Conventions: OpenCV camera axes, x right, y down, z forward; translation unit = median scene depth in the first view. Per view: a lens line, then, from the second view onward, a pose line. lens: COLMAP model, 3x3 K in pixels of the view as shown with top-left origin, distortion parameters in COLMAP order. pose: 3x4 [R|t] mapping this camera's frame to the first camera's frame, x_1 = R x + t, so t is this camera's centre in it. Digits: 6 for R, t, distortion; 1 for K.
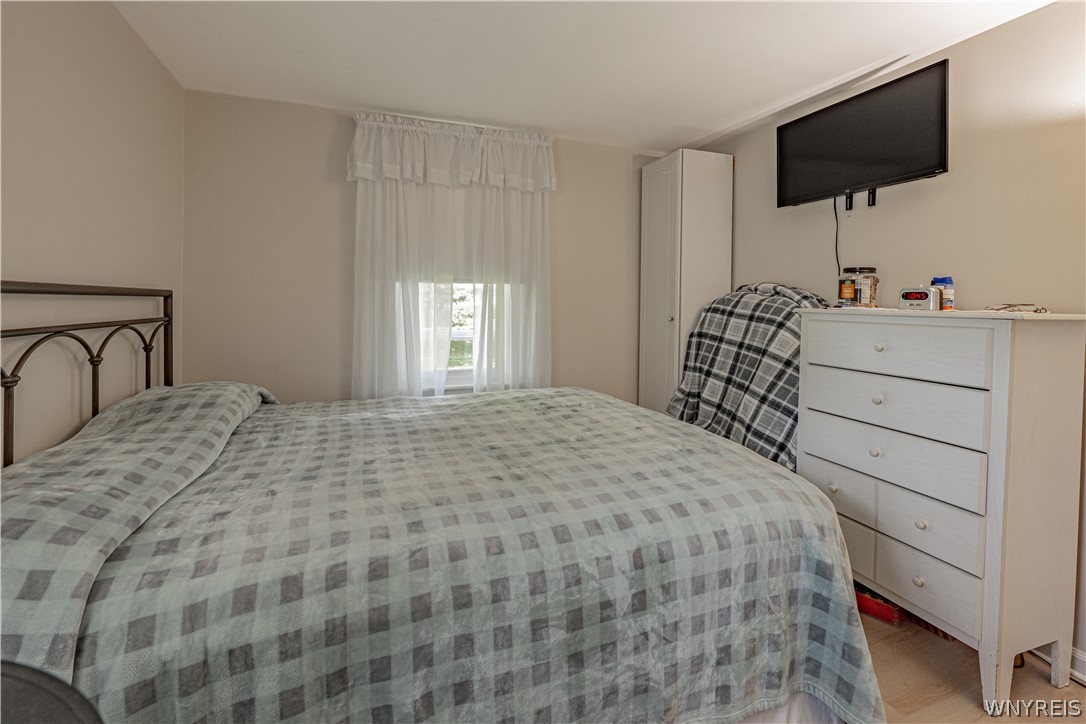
lens RADIAL K [[445.7, 0, 541.4], [0, 445.7, 332.4], [0, 0, 1]] dist [-0.000640, -0.000064]
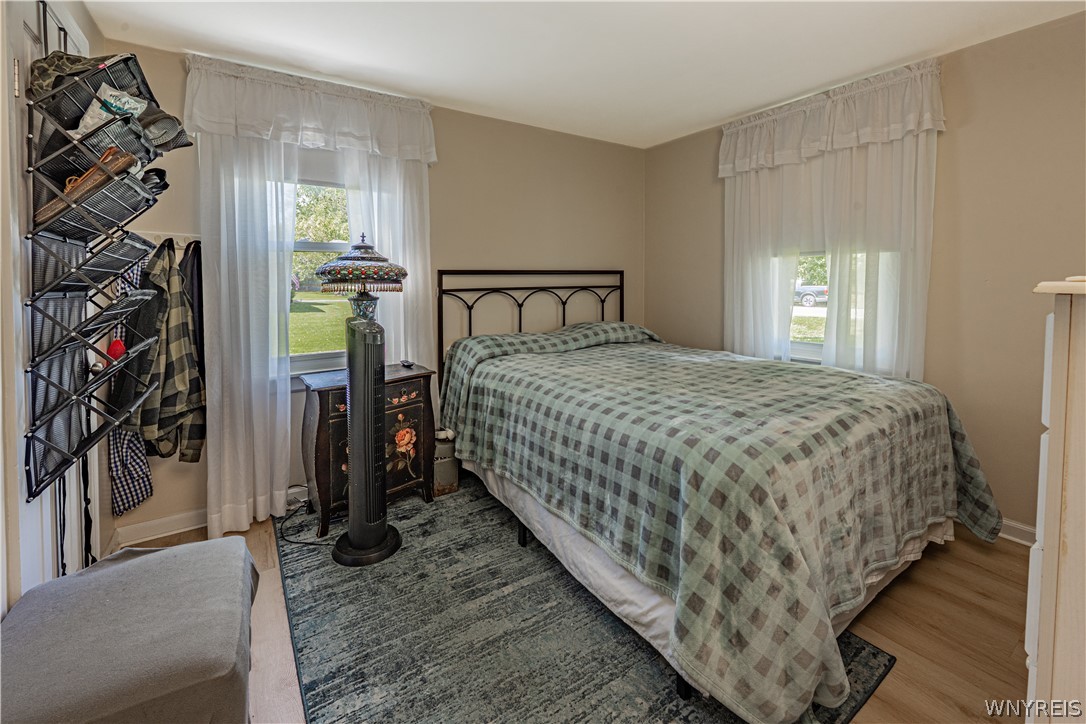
lens RADIAL K [[440.2, 0, 543.0], [0, 440.2, 362.0], [0, 0, 1]] dist [0.000192, 0.000053]
pose [[0.263670, 0.179480, -0.947768, 0.813374], [-0.056226, 0.983727, 0.170647, -0.012574], [0.962973, 0.008294, 0.269471, 0.177560]]
